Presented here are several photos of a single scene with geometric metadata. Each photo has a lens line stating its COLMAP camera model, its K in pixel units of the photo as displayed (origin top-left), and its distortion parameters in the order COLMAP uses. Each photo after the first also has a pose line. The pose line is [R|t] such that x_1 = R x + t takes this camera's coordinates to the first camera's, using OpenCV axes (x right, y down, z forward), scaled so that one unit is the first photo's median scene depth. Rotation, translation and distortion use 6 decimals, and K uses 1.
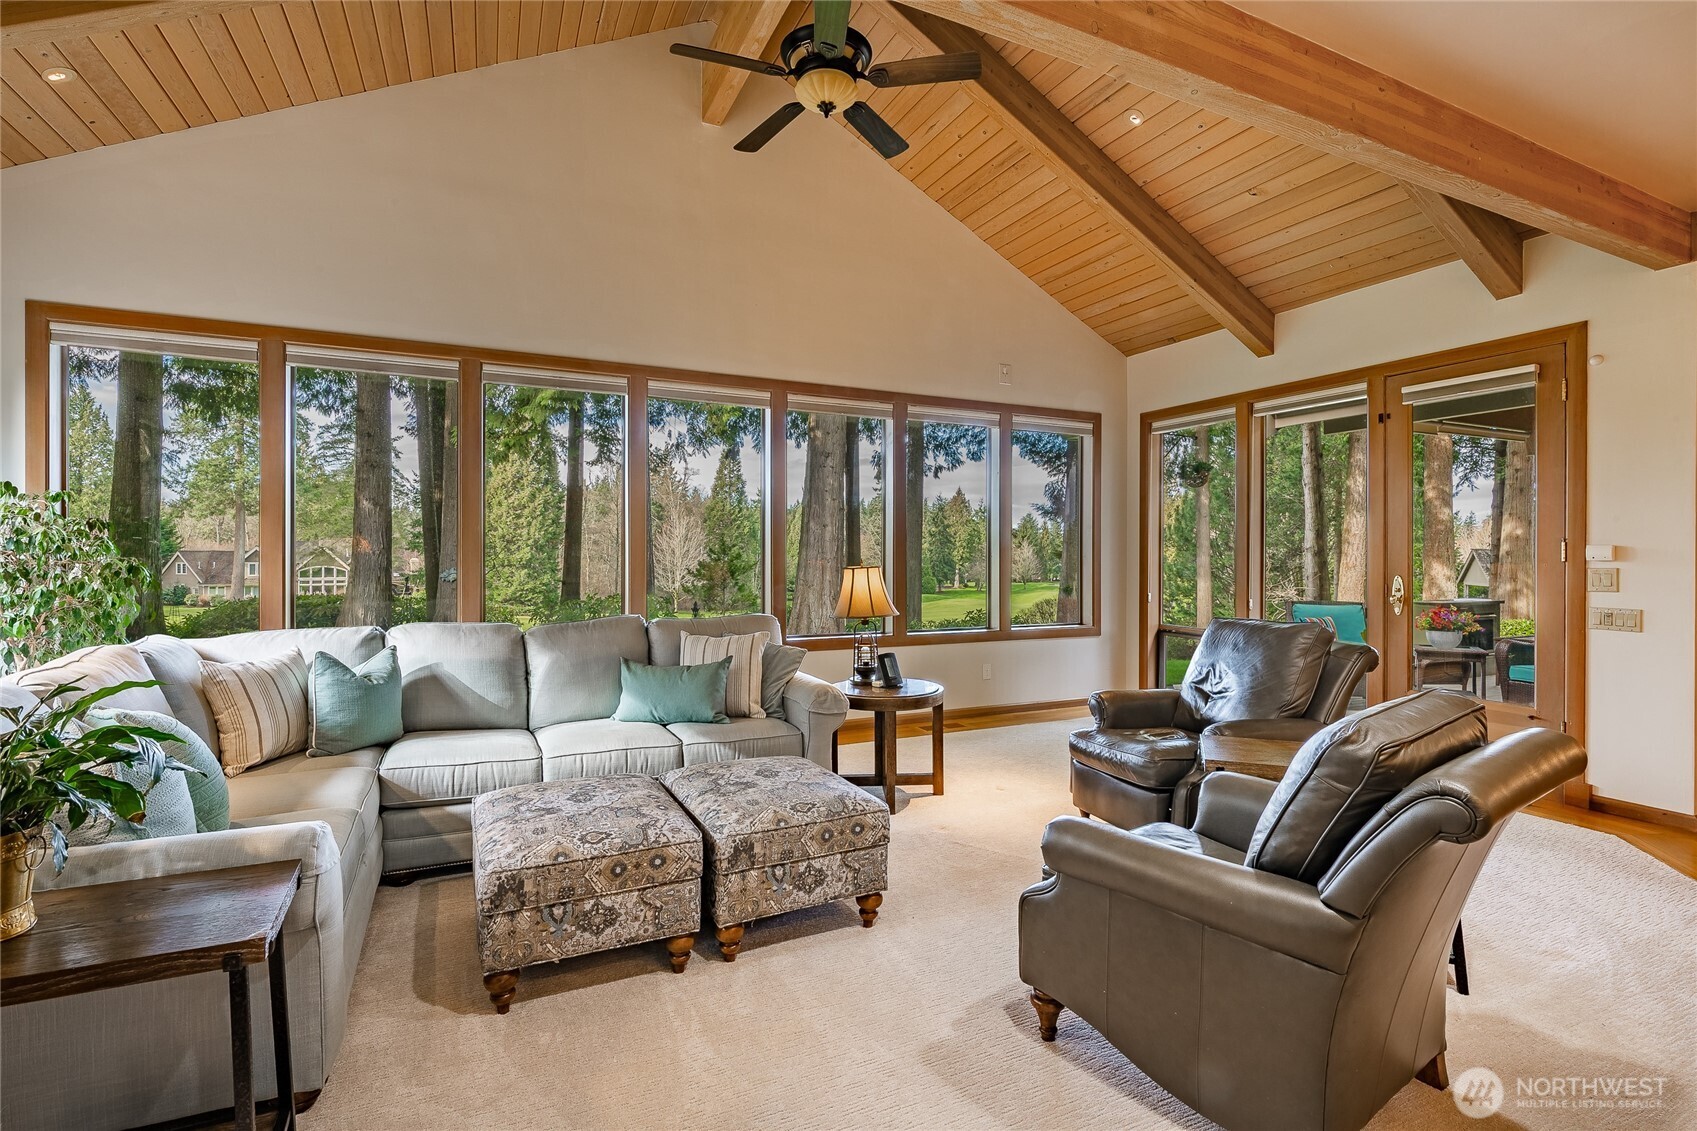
lens RADIAL K [[781.9, 0, 848.5], [0, 781.9, 565.5], [0, 0, 1]] dist [-0.002043, -0.000421]
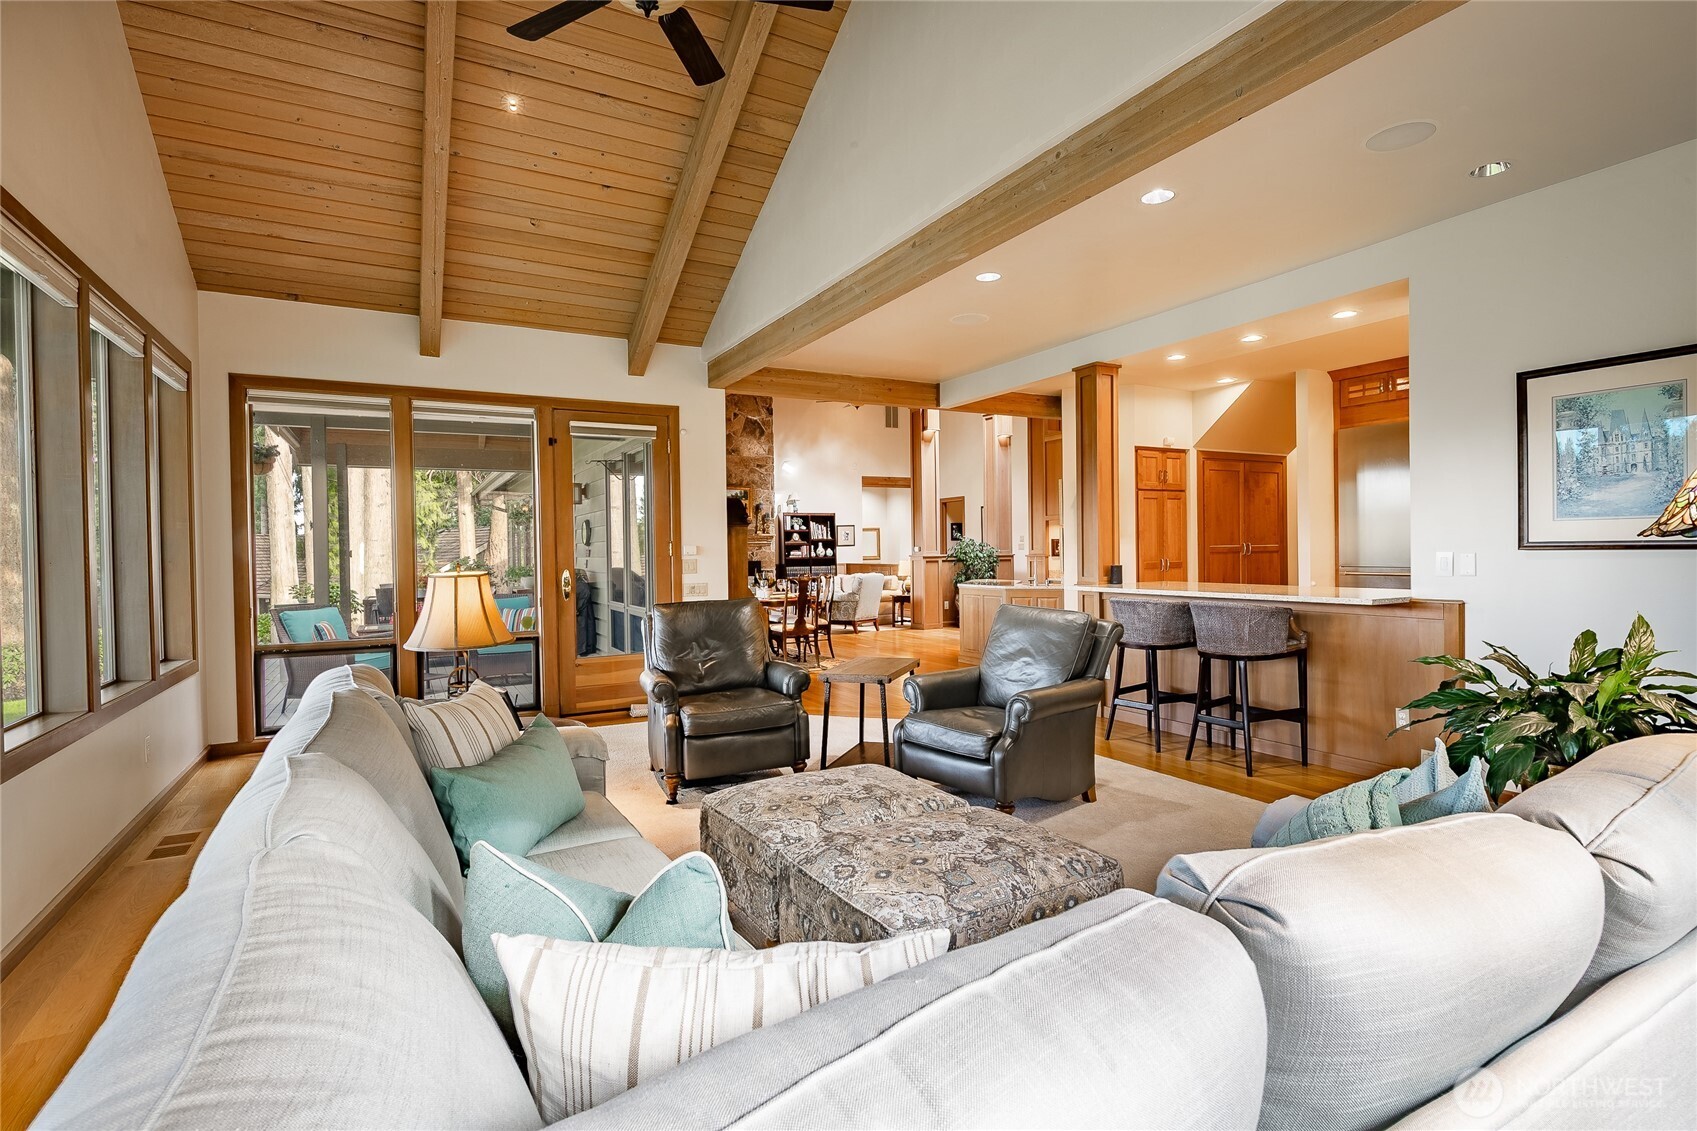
lens RADIAL K [[842.5, 0, 848.5], [0, 842.5, 565.5], [0, 0, 1]] dist [-0.002436, -0.000277]
pose [[-0.060113, -0.019852, 0.997994, -0.852122], [0.024441, 0.999473, 0.021353, -0.014296], [-0.997892, 0.025676, -0.059596, 0.786292]]
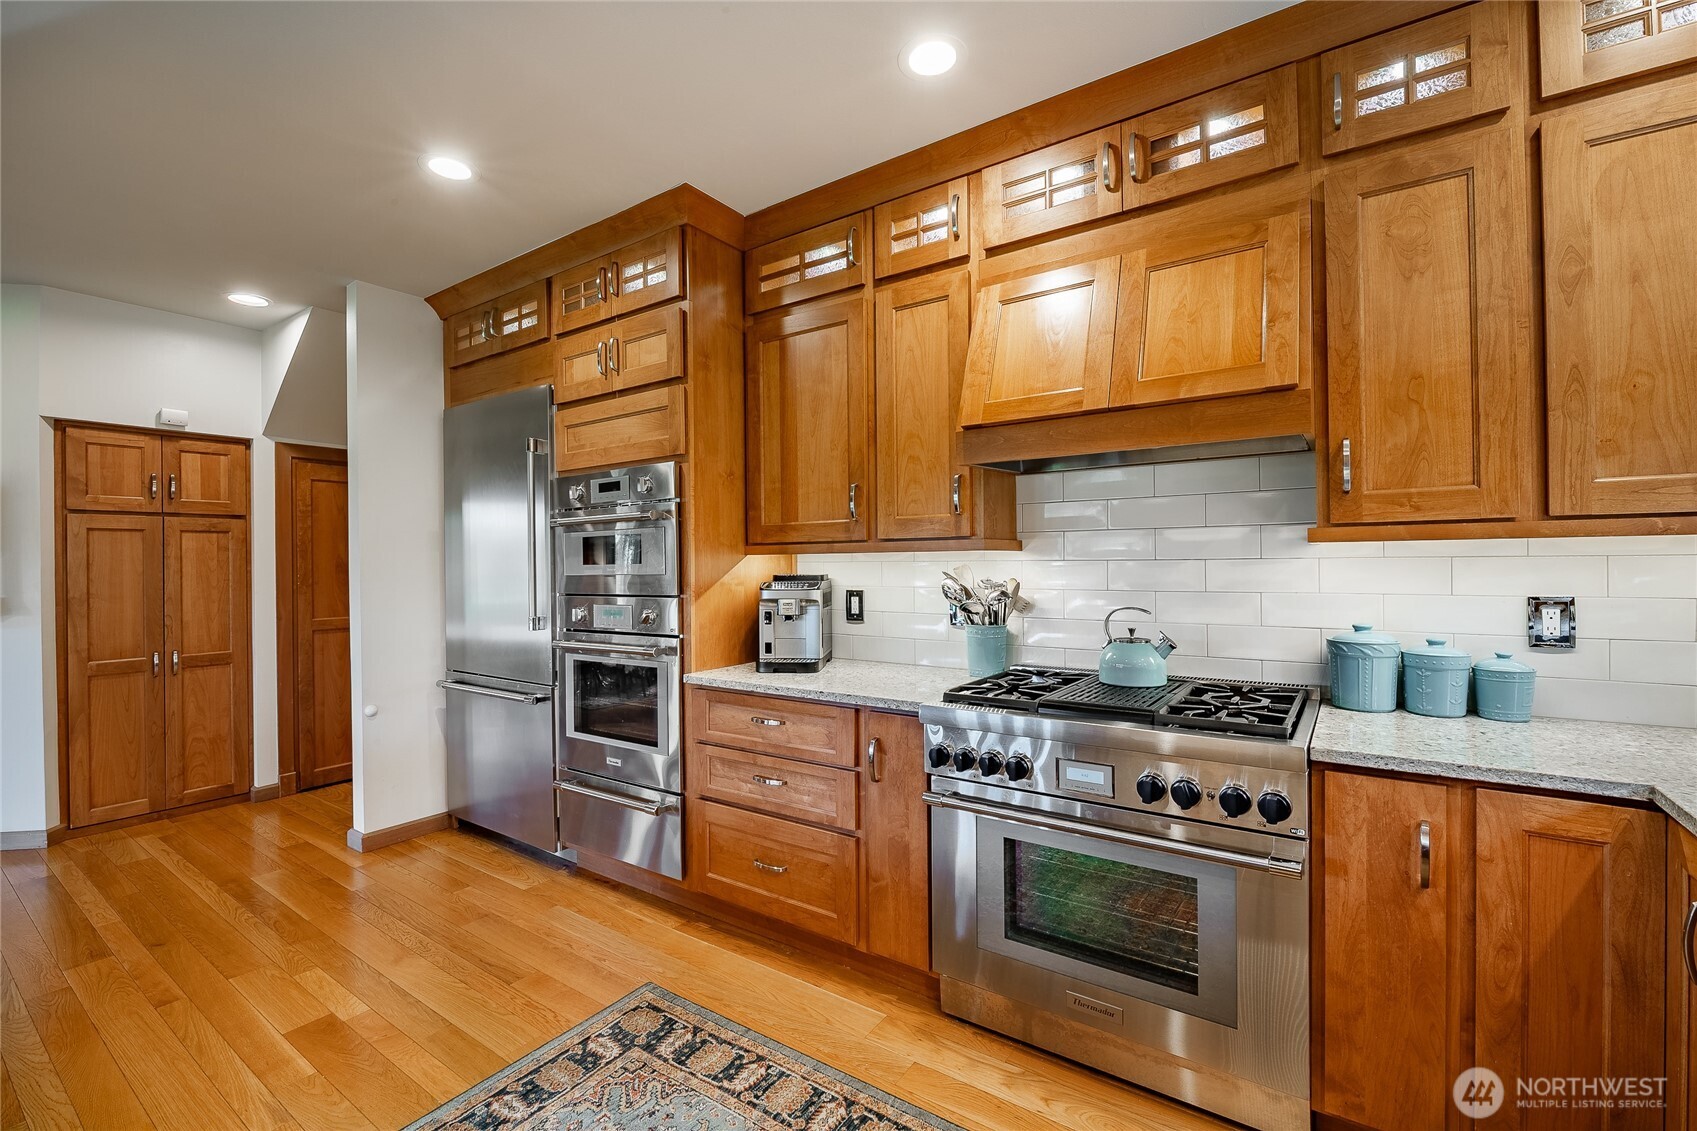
lens RADIAL K [[734.4, 0, 852.4], [0, 734.4, 565.2], [0, 0, 1]] dist [-0.000359, -0.000471]
pose [[-0.492023, 0.002290, 0.870579, 0.040198], [0.018747, 0.999793, 0.007966, -0.068543], [-0.870380, 0.020240, -0.491964, -0.509655]]
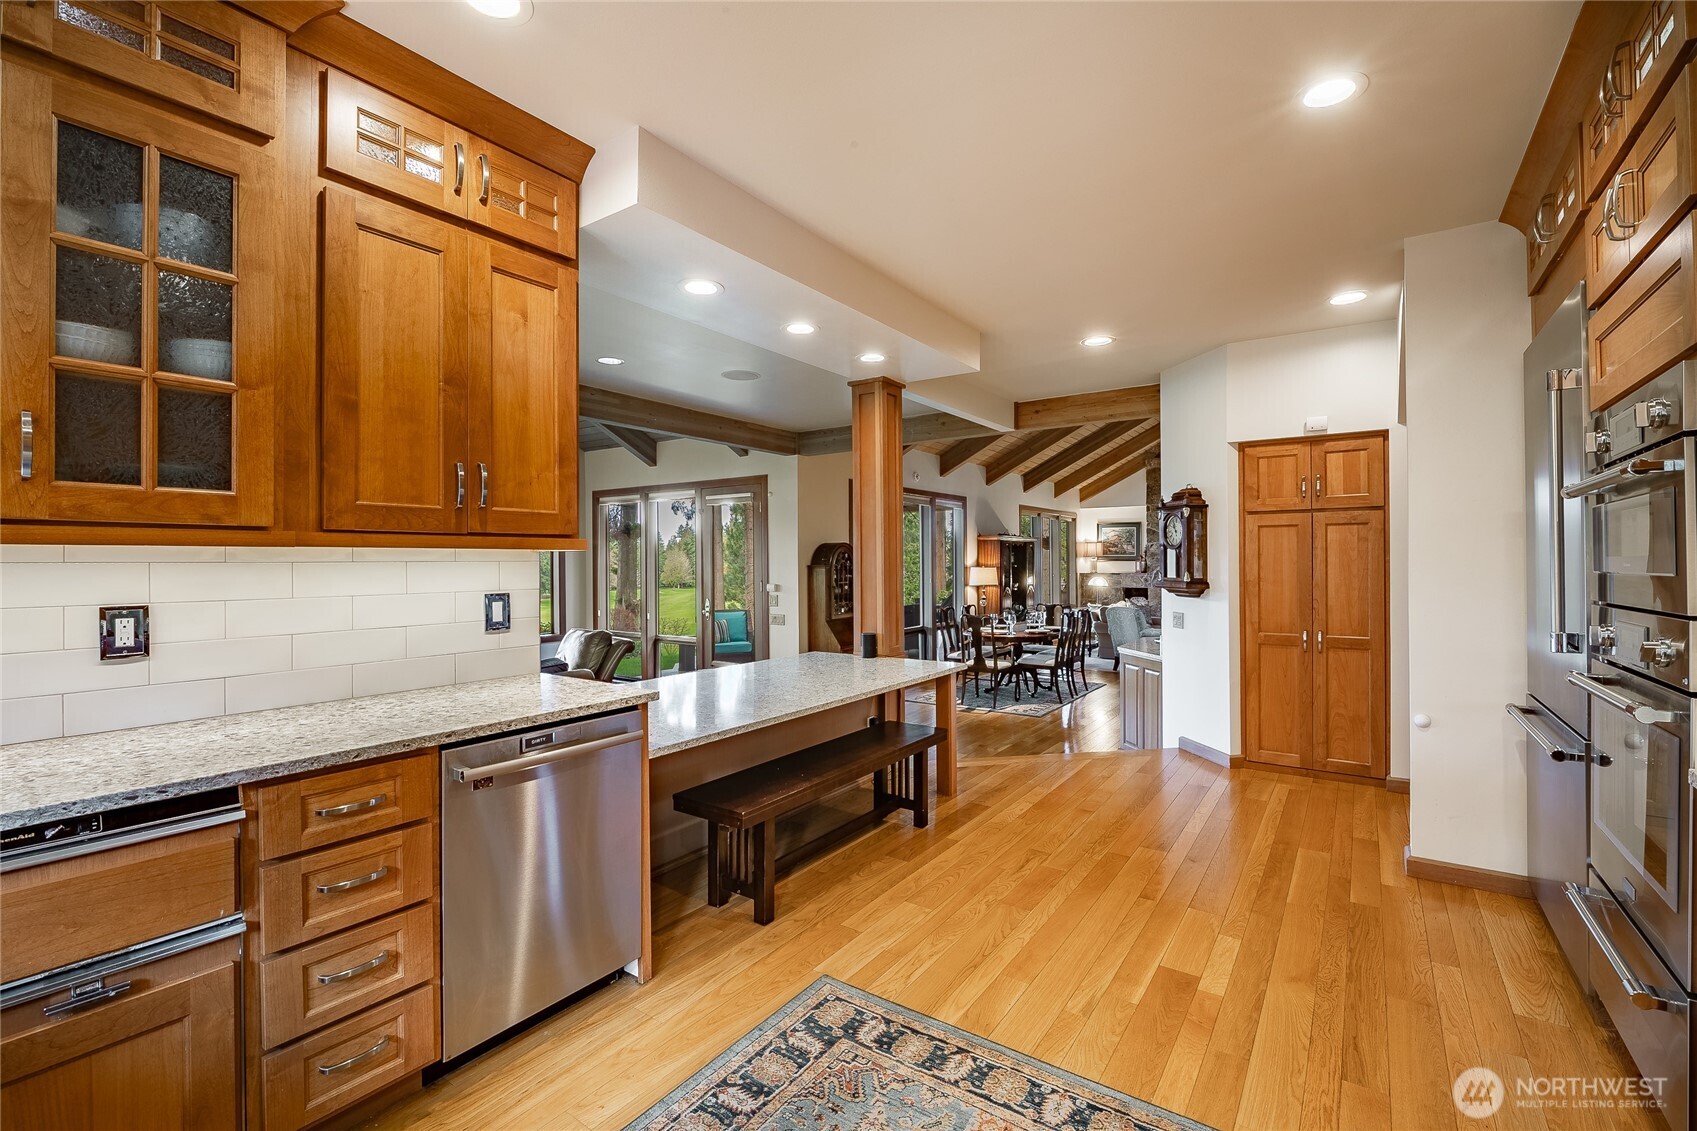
lens RADIAL K [[734.4, 0, 852.4], [0, 734.4, 565.2], [0, 0, 1]] dist [-0.000359, -0.000471]
pose [[0.868355, -0.008049, 0.495878, 0.185474], [0.011868, 0.999919, -0.004551, -0.065998], [-0.495801, 0.009837, 0.868380, -0.816505]]
